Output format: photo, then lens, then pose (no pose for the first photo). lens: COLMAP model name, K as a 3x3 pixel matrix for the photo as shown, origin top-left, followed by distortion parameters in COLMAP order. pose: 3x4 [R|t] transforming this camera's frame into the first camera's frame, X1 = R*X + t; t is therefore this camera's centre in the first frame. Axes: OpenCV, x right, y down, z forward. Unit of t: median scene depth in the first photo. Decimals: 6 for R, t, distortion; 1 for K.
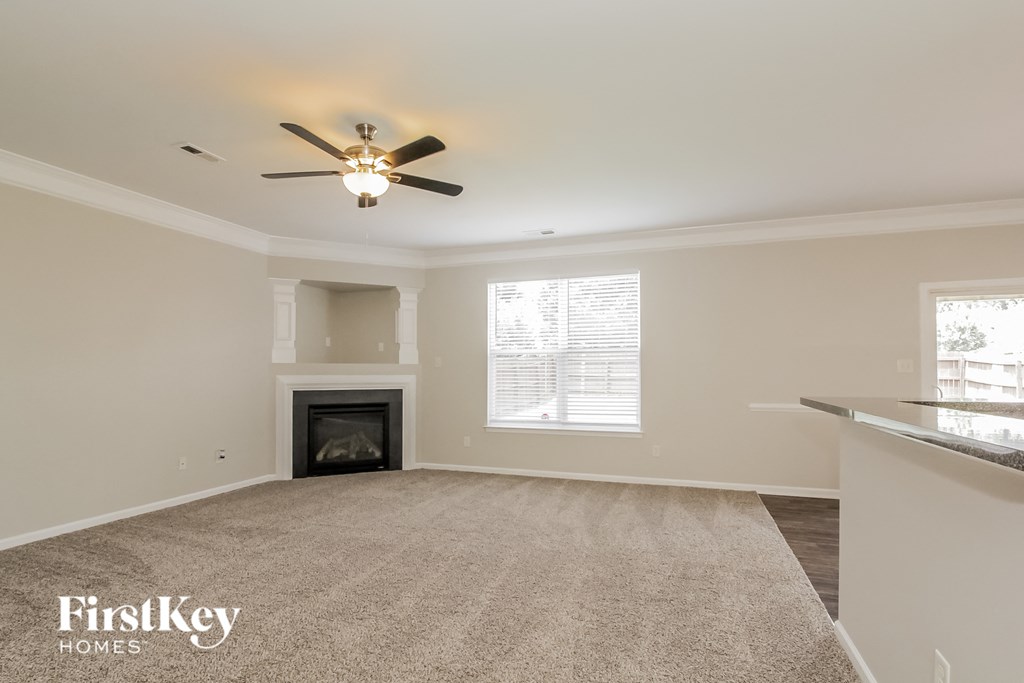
lens RADIAL K [[488.3, 0, 507.5], [0, 488.3, 369.3], [0, 0, 1]] dist [-0.000867, -0.000112]
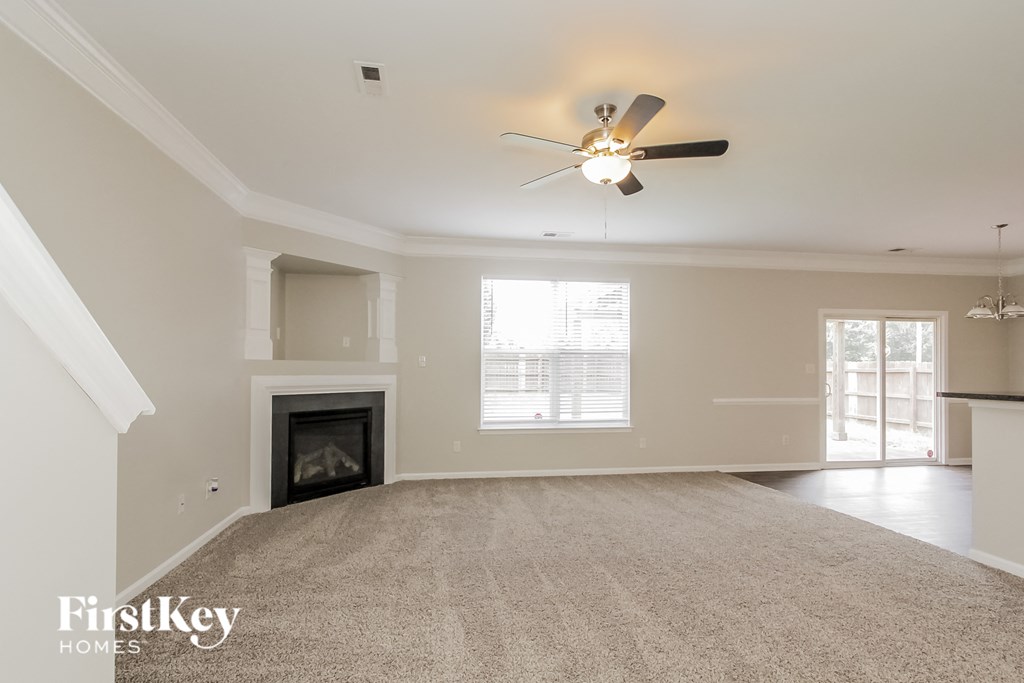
lens RADIAL K [[488.3, 0, 507.5], [0, 488.3, 369.3], [0, 0, 1]] dist [-0.000867, -0.000112]
pose [[0.887393, 0.005315, 0.460982, -0.454341], [-0.006608, 0.999977, 0.001190, -0.000996], [-0.460965, -0.004102, 0.887409, 0.137461]]
